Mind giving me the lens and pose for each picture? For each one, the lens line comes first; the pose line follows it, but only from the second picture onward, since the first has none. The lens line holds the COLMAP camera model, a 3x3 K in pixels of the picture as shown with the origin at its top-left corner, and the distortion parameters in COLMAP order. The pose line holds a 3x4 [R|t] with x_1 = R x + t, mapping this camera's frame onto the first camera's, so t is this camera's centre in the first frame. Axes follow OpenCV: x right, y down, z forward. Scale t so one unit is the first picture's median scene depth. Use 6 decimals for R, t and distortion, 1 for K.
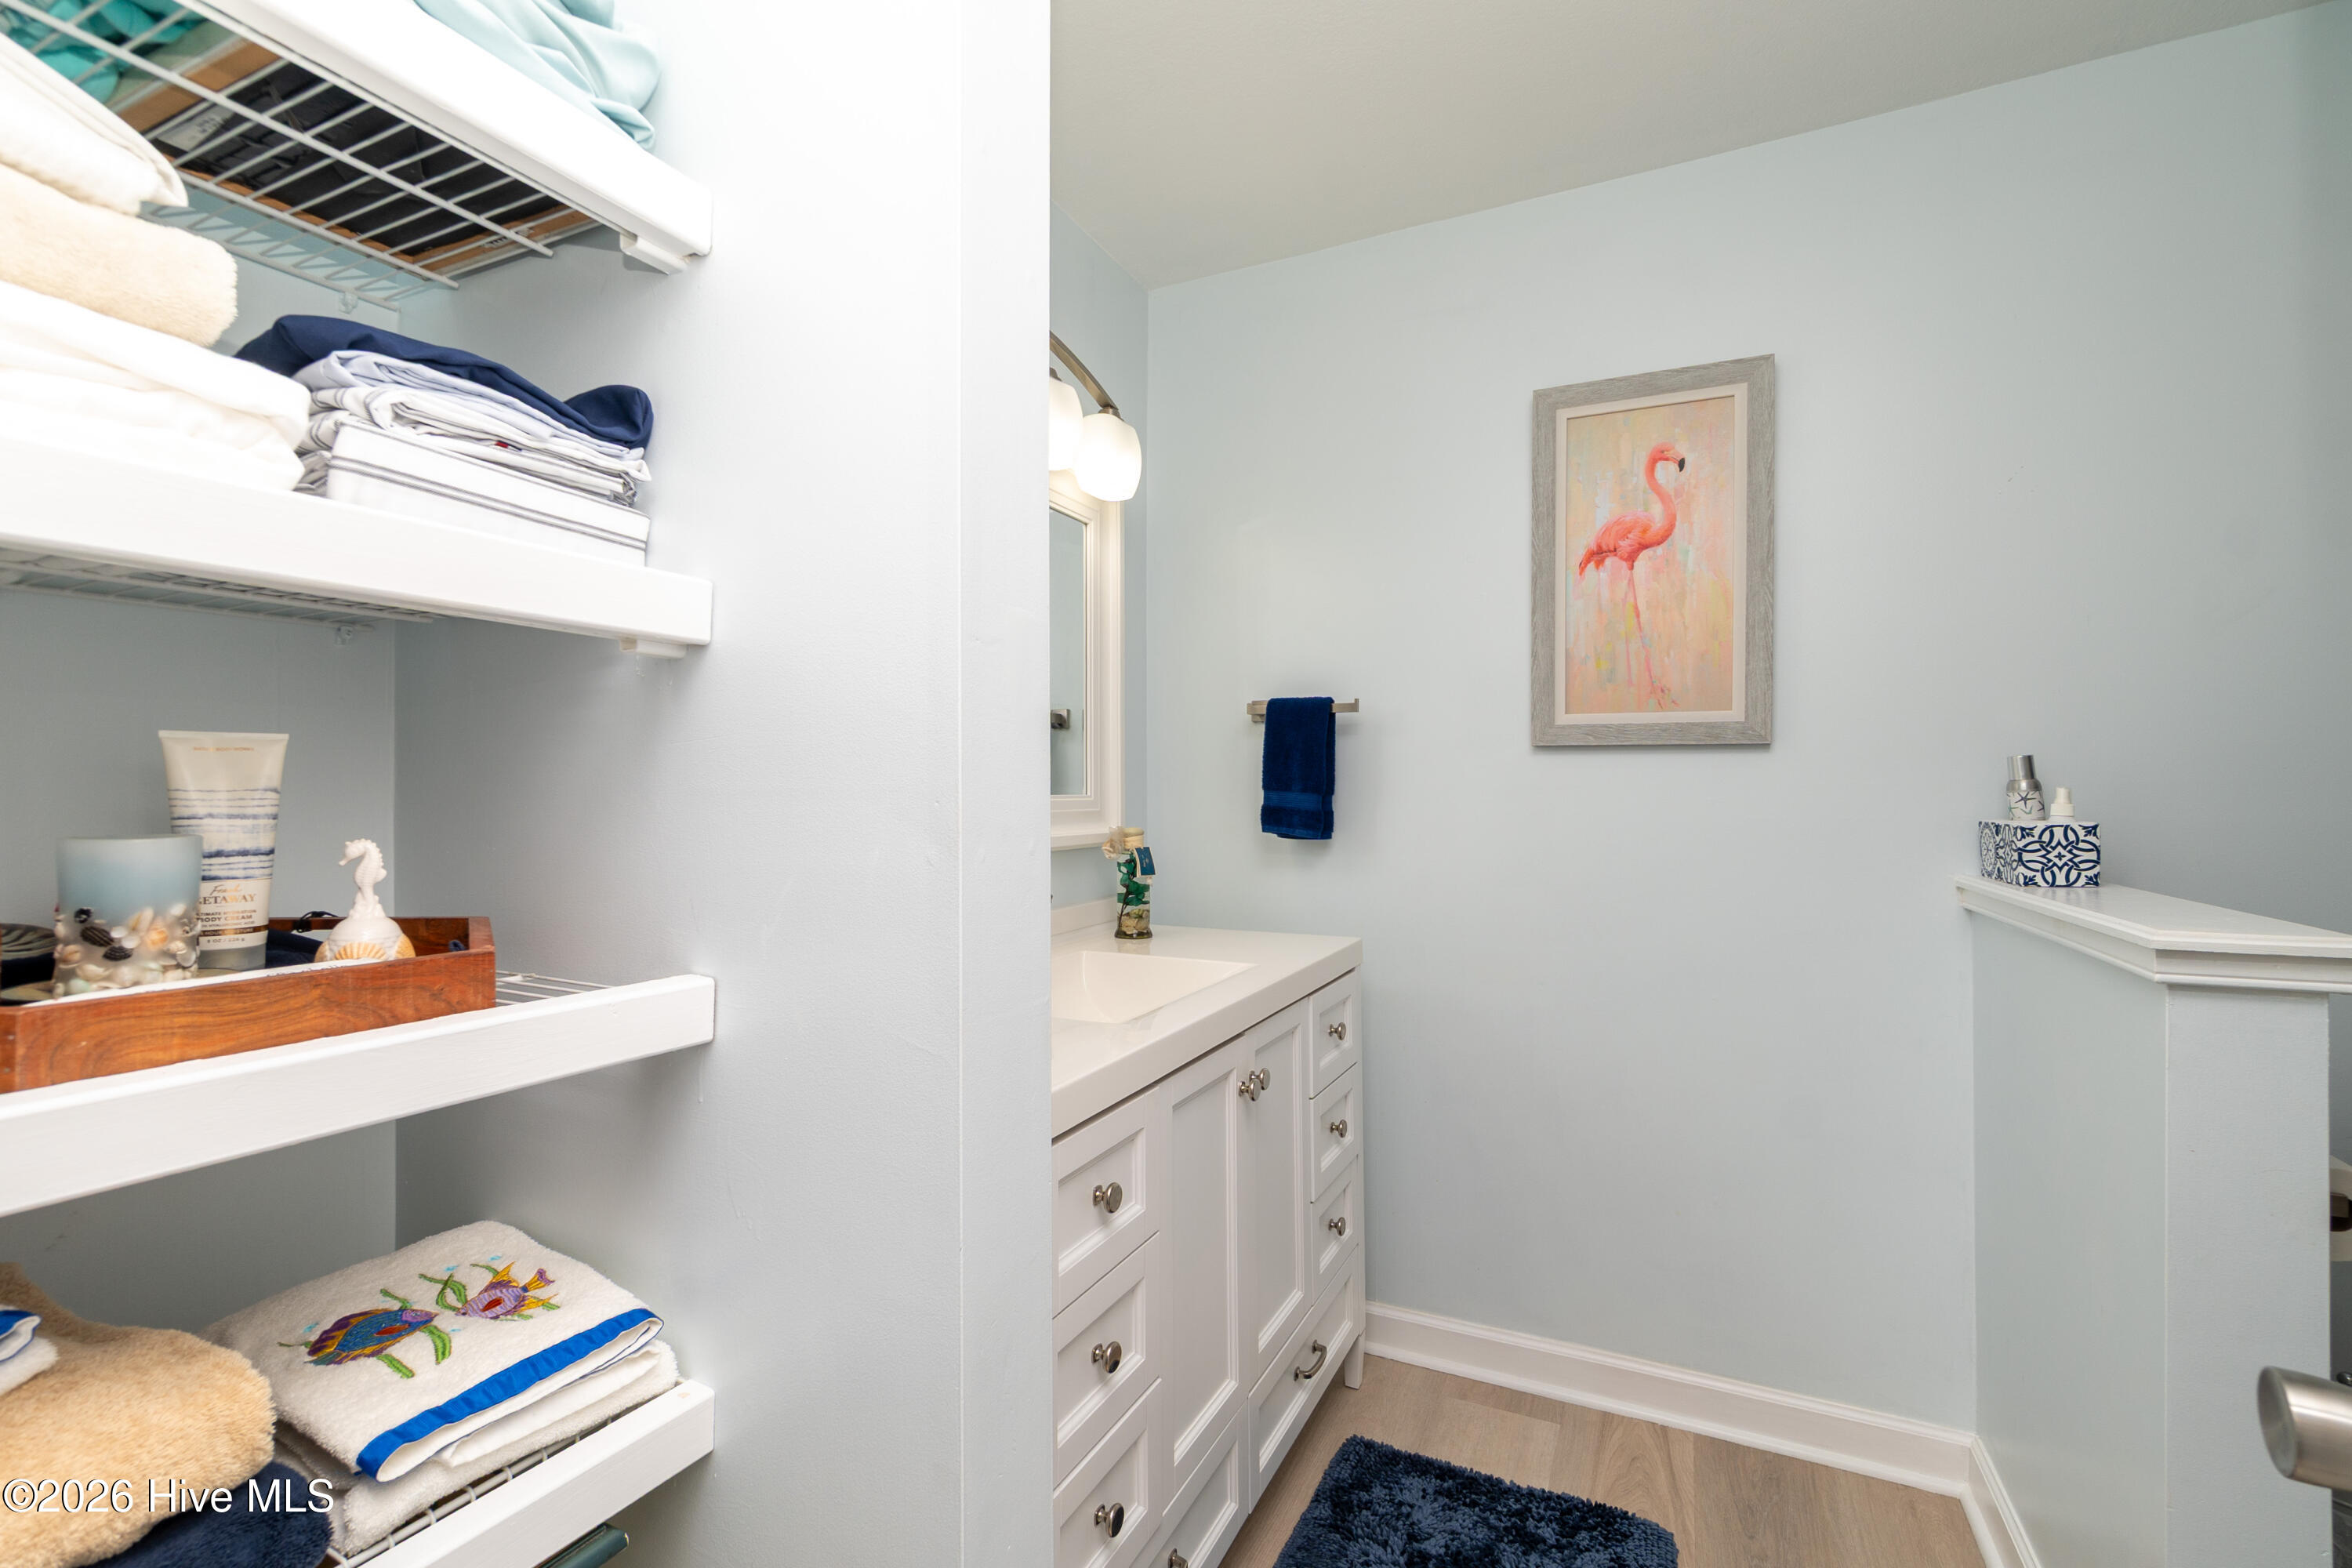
lens RADIAL K [[1017.0, 0, 1107.4], [0, 1017.0, 803.2], [0, 0, 1]] dist [-0.003321, -0.000959]
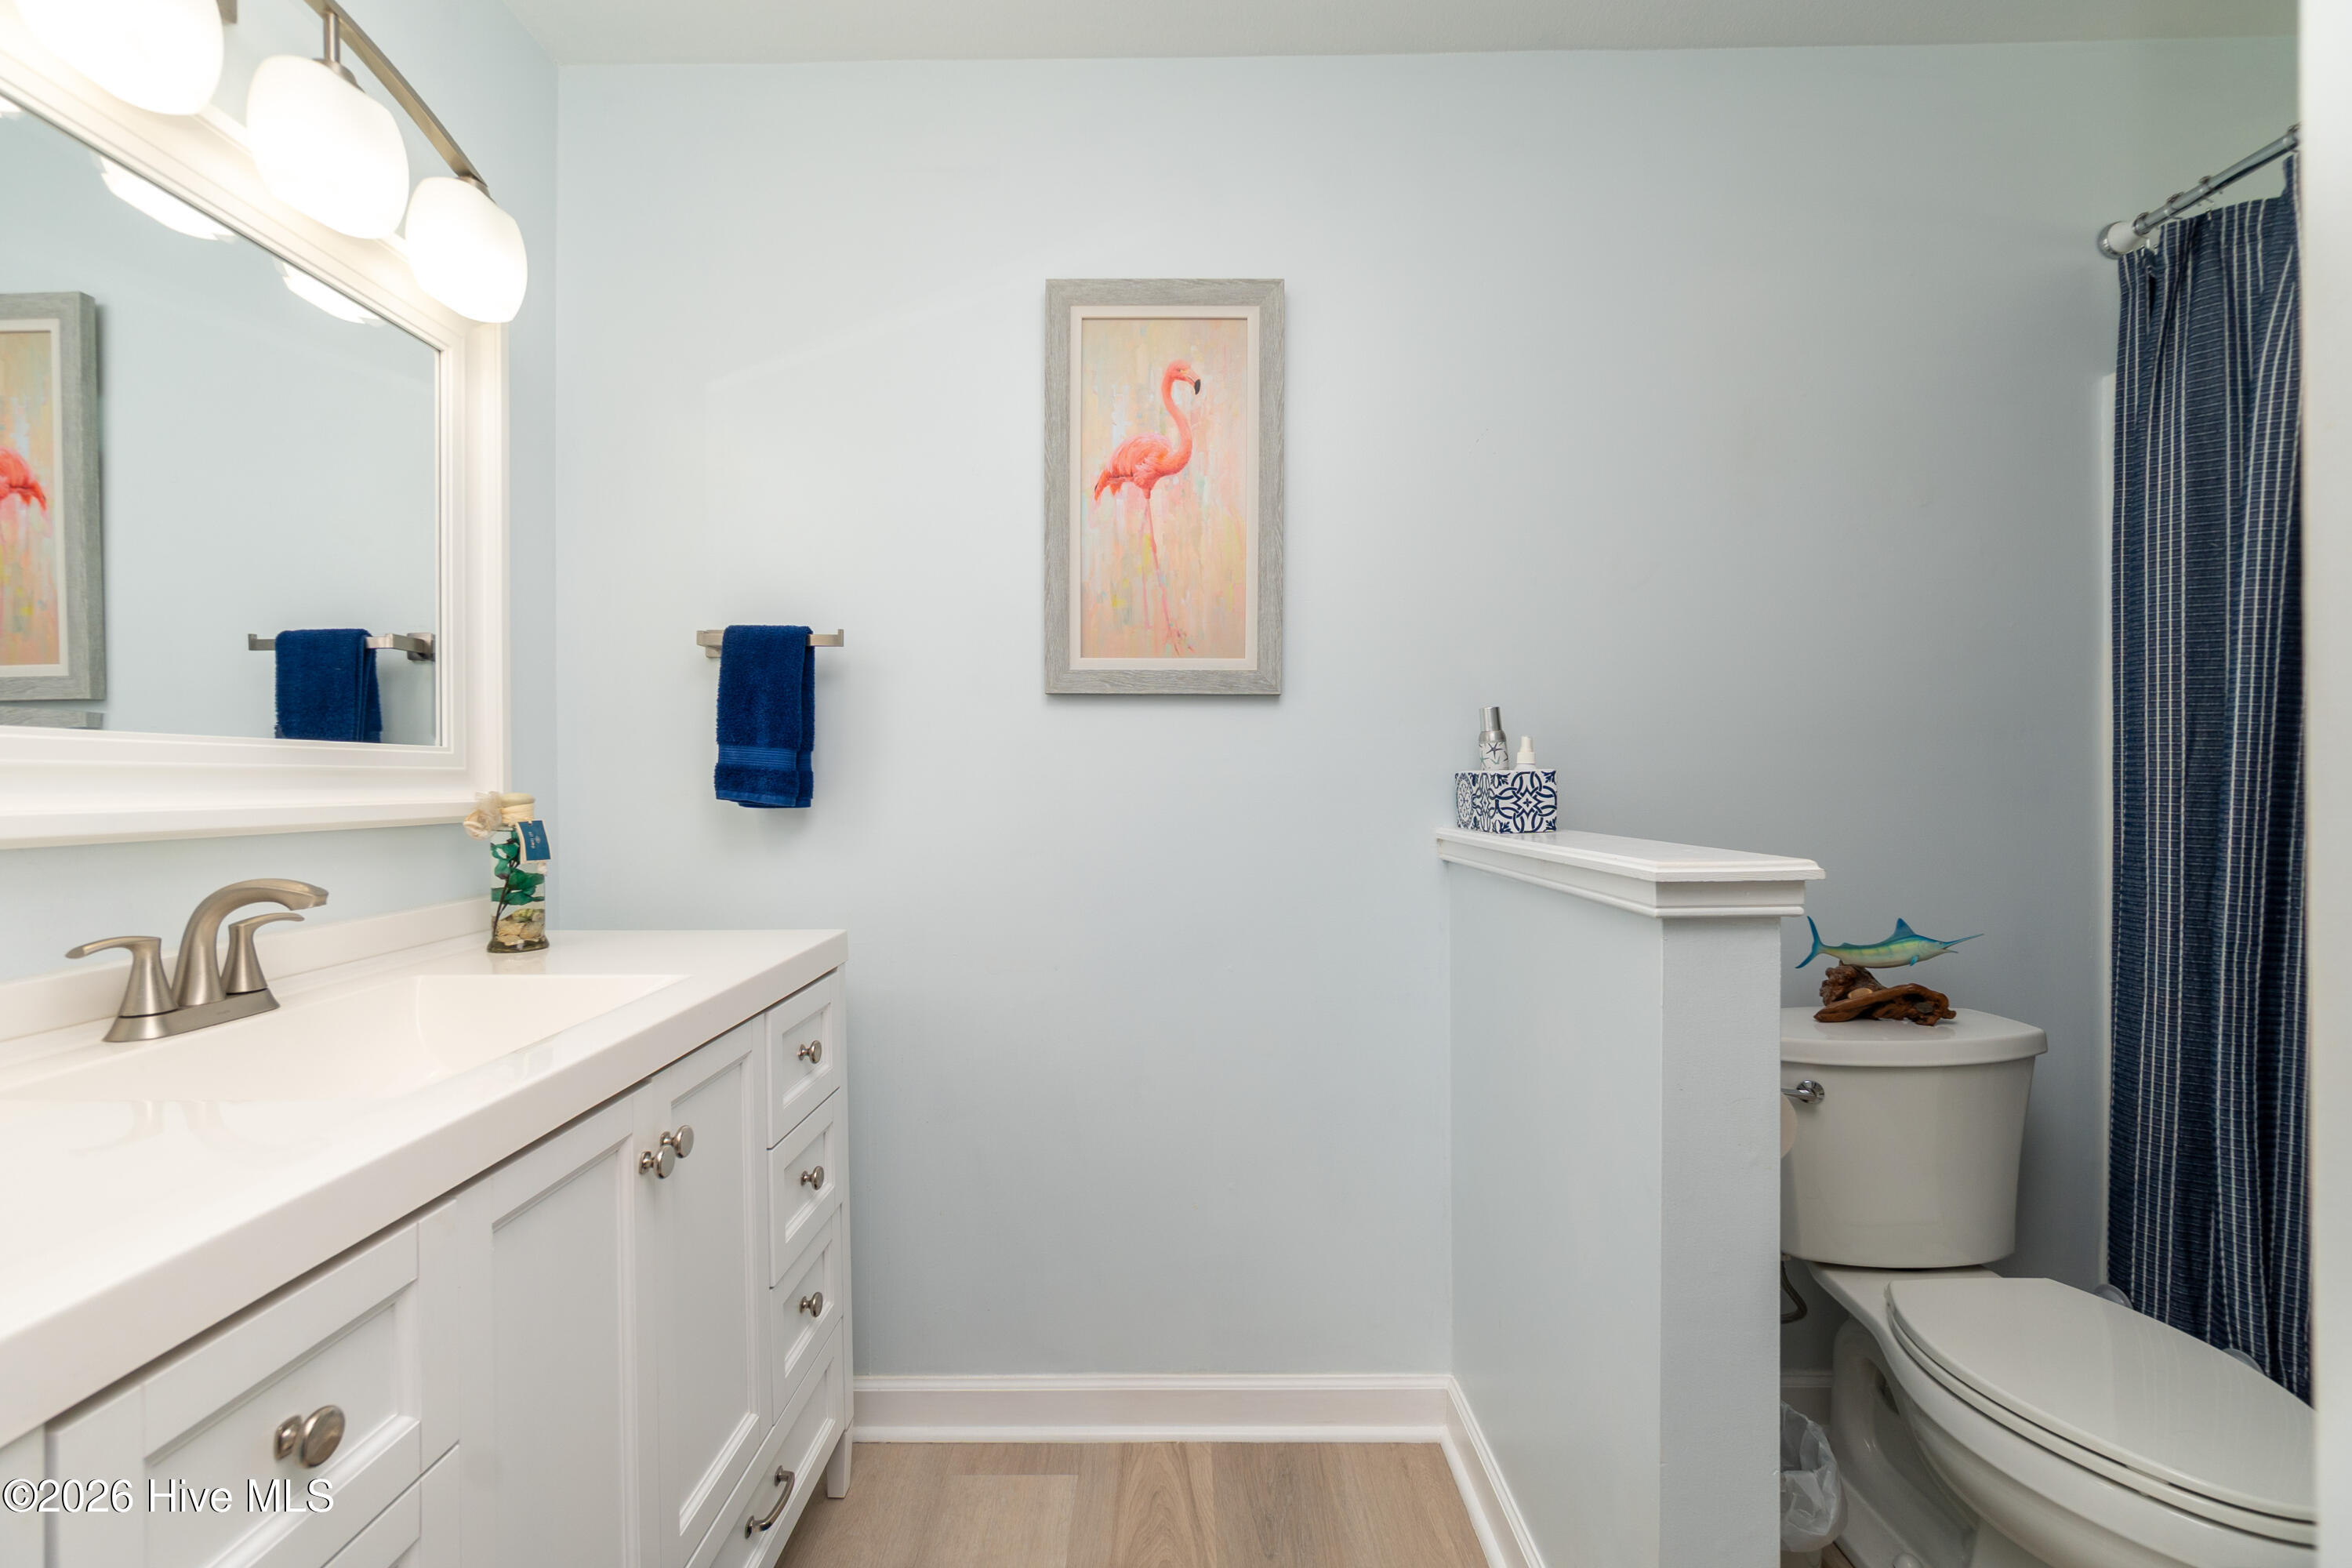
lens RADIAL K [[1017.0, 0, 1165.1], [0, 1017.0, 797.2], [0, 0, 1]] dist [-0.003321, -0.000959]
pose [[0.872621, -0.001661, 0.488395, 0.090855], [0.002108, 0.999998, -0.000365, 0.034377], [-0.488393, 0.001348, 0.872623, 0.211343]]
